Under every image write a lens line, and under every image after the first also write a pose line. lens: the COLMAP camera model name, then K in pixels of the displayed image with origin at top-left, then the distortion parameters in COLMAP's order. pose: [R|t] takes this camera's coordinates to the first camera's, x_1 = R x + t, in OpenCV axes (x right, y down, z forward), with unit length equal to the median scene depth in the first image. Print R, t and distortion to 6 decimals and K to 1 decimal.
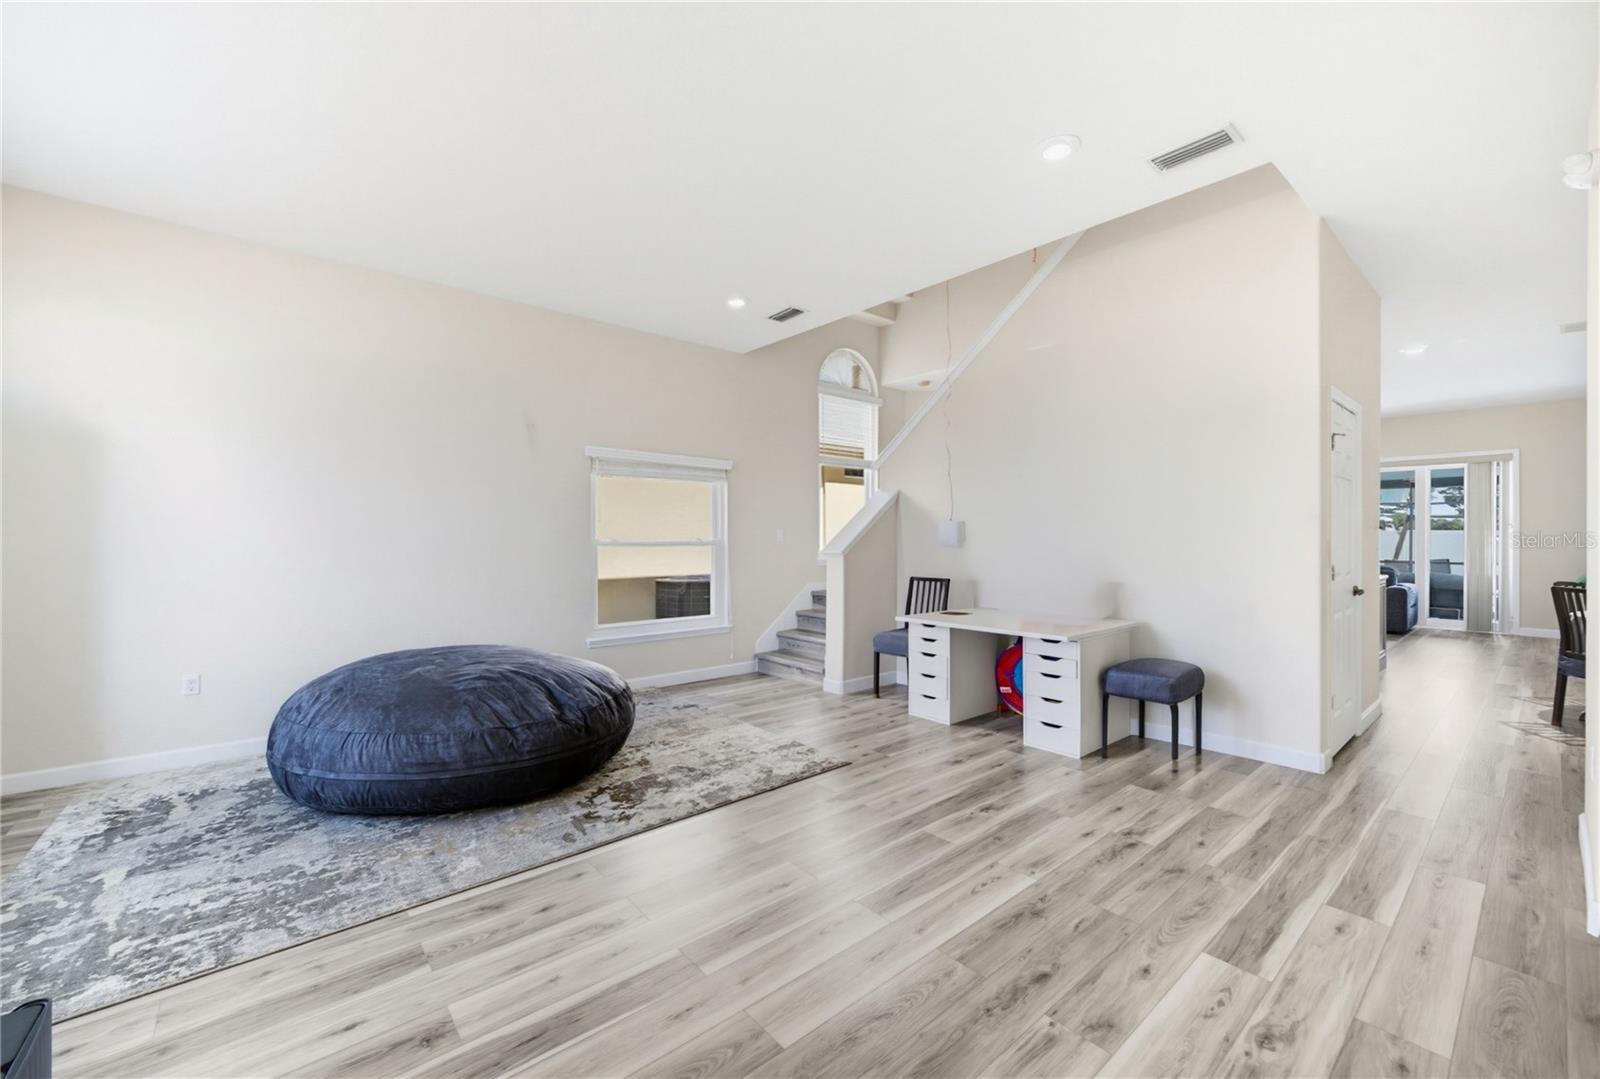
lens RADIAL K [[655.8, 0, 800.0], [0, 655.8, 539.5], [0, 0, 1]] dist [0.000111, 0.000271]
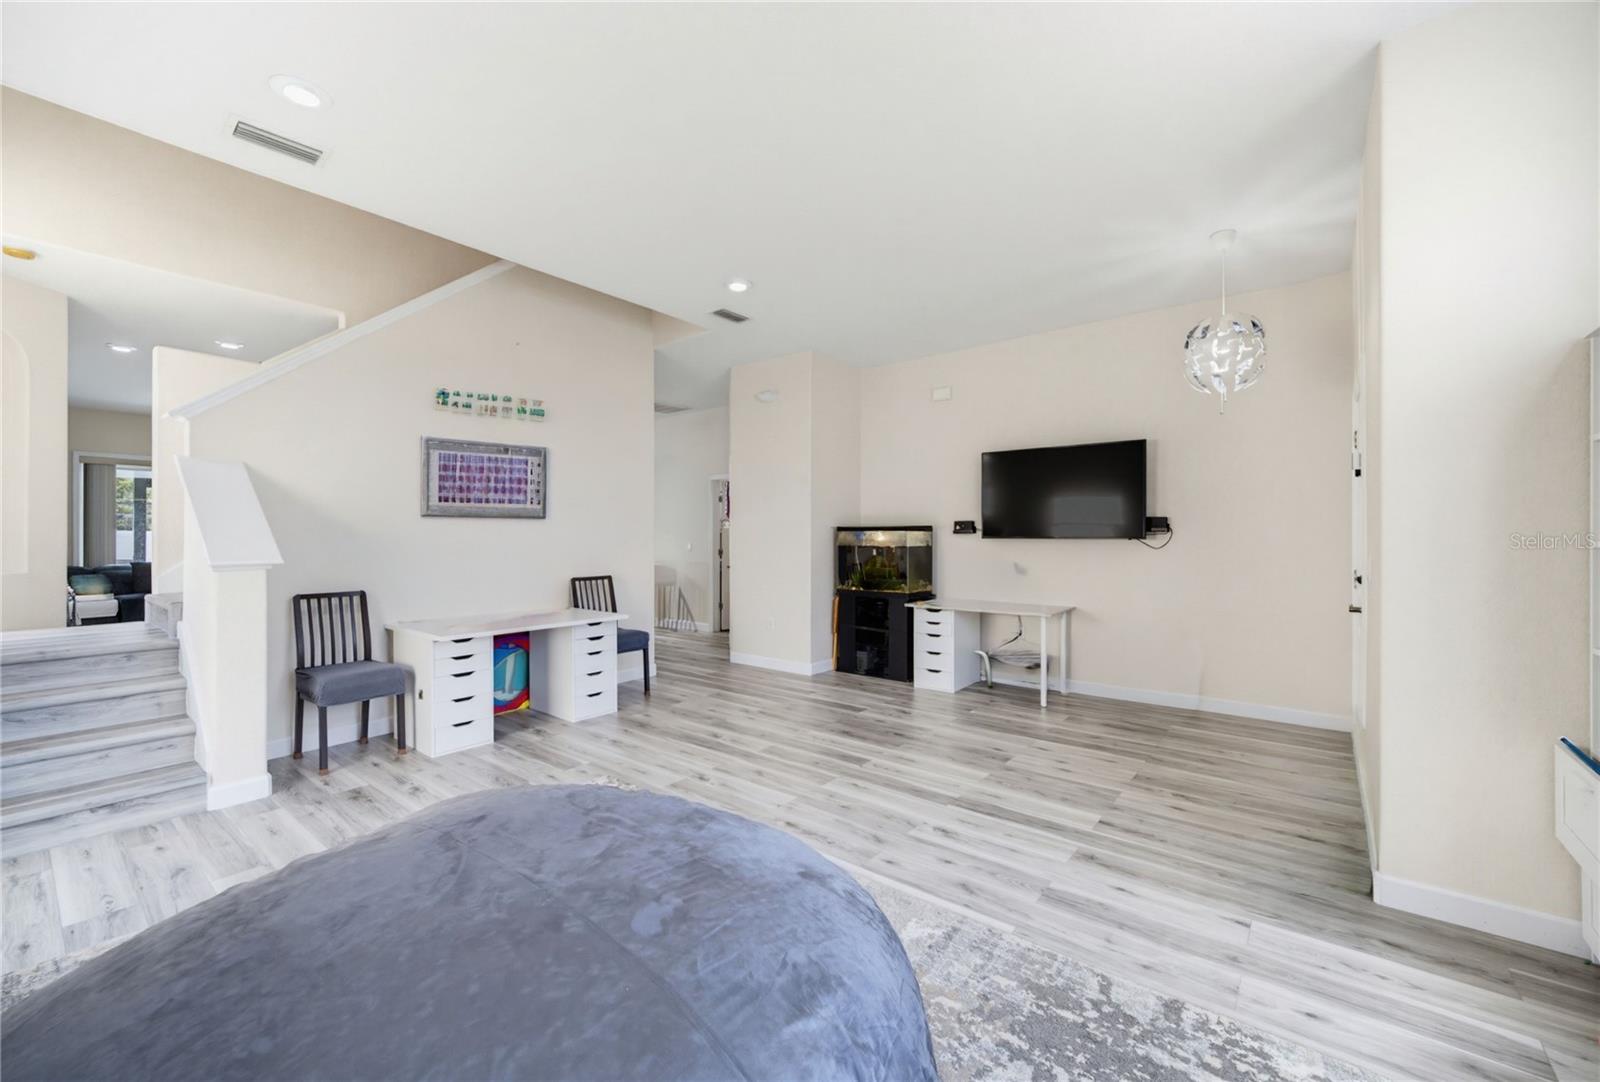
lens RADIAL K [[639.3, 0, 804.4], [0, 639.3, 542.7], [0, 0, 1]] dist [0.003733, -0.000057]
pose [[-0.191120, -0.010540, 0.981510, -1.111710], [0.003485, 0.999929, 0.011416, -0.008085], [-0.981560, 0.005602, -0.191070, 1.128028]]
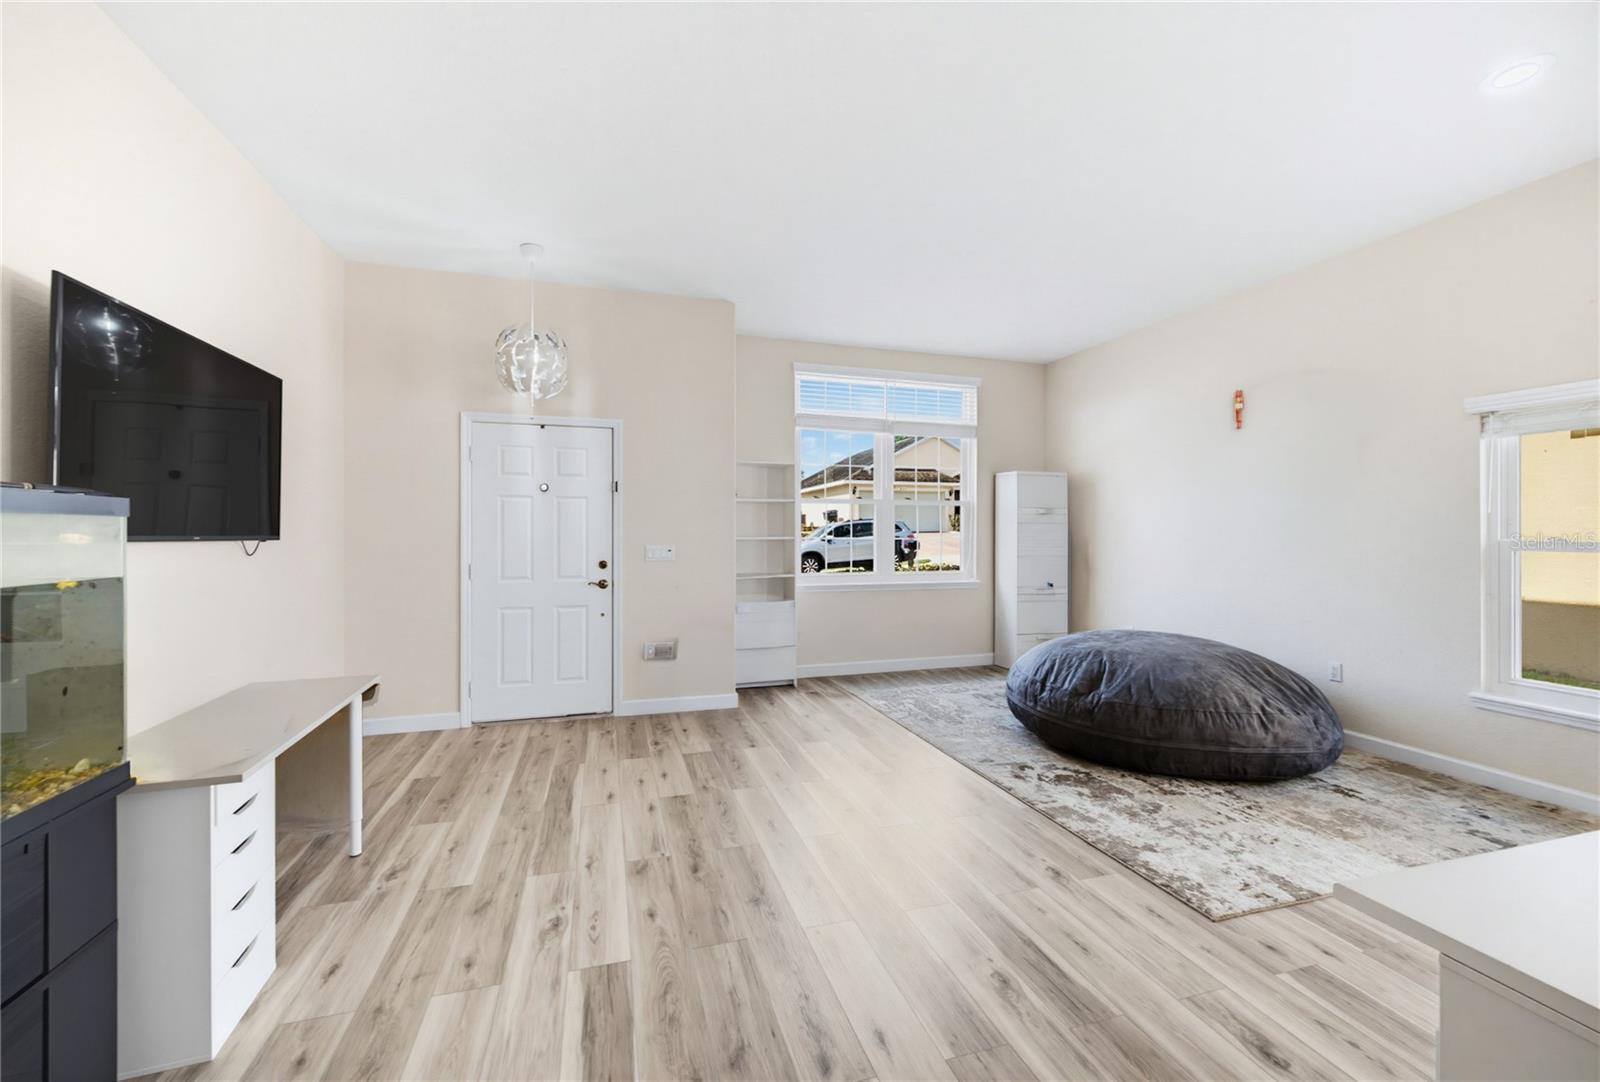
lens RADIAL K [[645.5, 0, 795.8], [0, 645.5, 535.6], [0, 0, 1]] dist [-0.000924, -0.000062]
pose [[-0.411189, -0.000501, -0.911550, 0.968322], [-0.006106, 0.999979, 0.002204, -0.009301], [0.911529, 0.006472, -0.411184, 1.124754]]
